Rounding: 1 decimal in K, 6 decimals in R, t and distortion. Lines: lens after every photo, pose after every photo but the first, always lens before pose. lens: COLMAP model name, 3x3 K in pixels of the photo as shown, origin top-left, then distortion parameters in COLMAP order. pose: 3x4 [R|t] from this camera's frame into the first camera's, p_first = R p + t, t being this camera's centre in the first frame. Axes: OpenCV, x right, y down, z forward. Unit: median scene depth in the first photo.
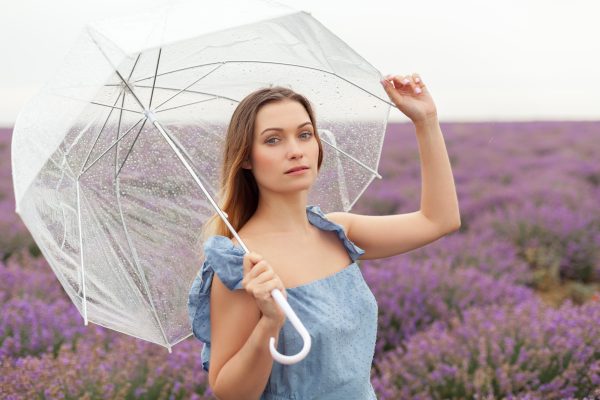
lens RADIAL K [[871.4, 0, 300.0], [0, 871.4, 200.0], [0, 0, 1]] dist [-0.000516, -0.004195]
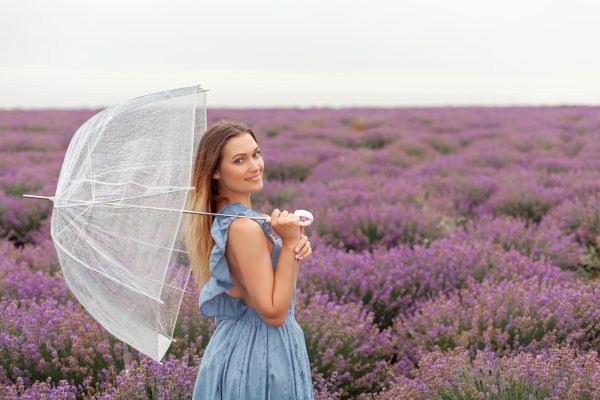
lens RADIAL K [[853.6, 0, 300.0], [0, 853.6, 200.0], [0, 0, 1]] dist [-0.021915, -0.054038]
pose [[0.983067, 0.026549, -0.181314, 0.142717], [-0.022611, 0.999462, 0.023750, -0.007901], [0.181847, -0.019248, 0.983138, -0.162752]]
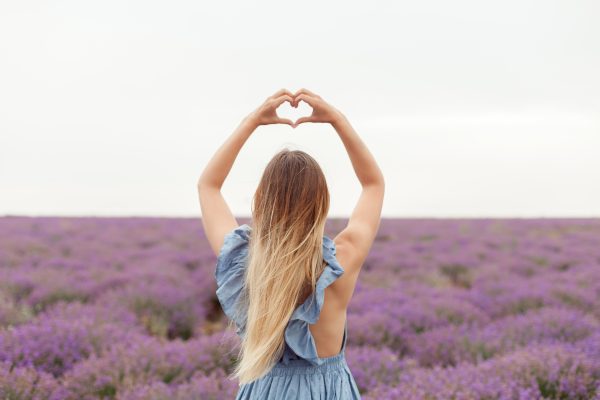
lens RADIAL K [[871.4, 0, 300.0], [0, 871.4, 200.0], [0, 0, 1]] dist [-0.000516, -0.004195]
pose [[0.898864, 0.022345, 0.437657, -0.152363], [0.025759, 0.994278, -0.103669, 0.039200], [-0.437470, 0.104458, 0.893146, -0.416111]]
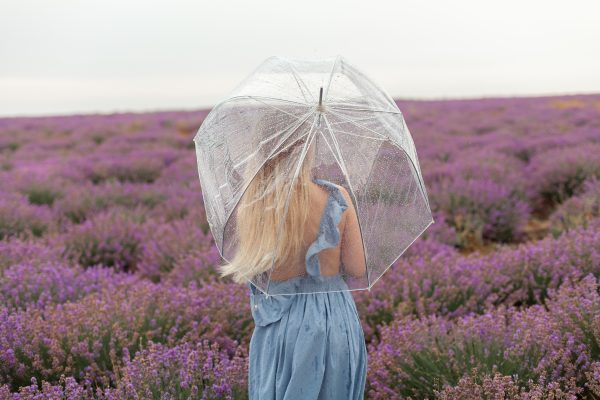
lens RADIAL K [[853.6, 0, 300.0], [0, 853.6, 200.0], [0, 0, 1]] dist [-0.021915, -0.054038]
pose [[0.998369, -0.032560, 0.046905, -0.005958], [0.031577, 0.999269, 0.021546, 0.003943], [-0.047572, -0.020029, 0.998667, -0.226060]]
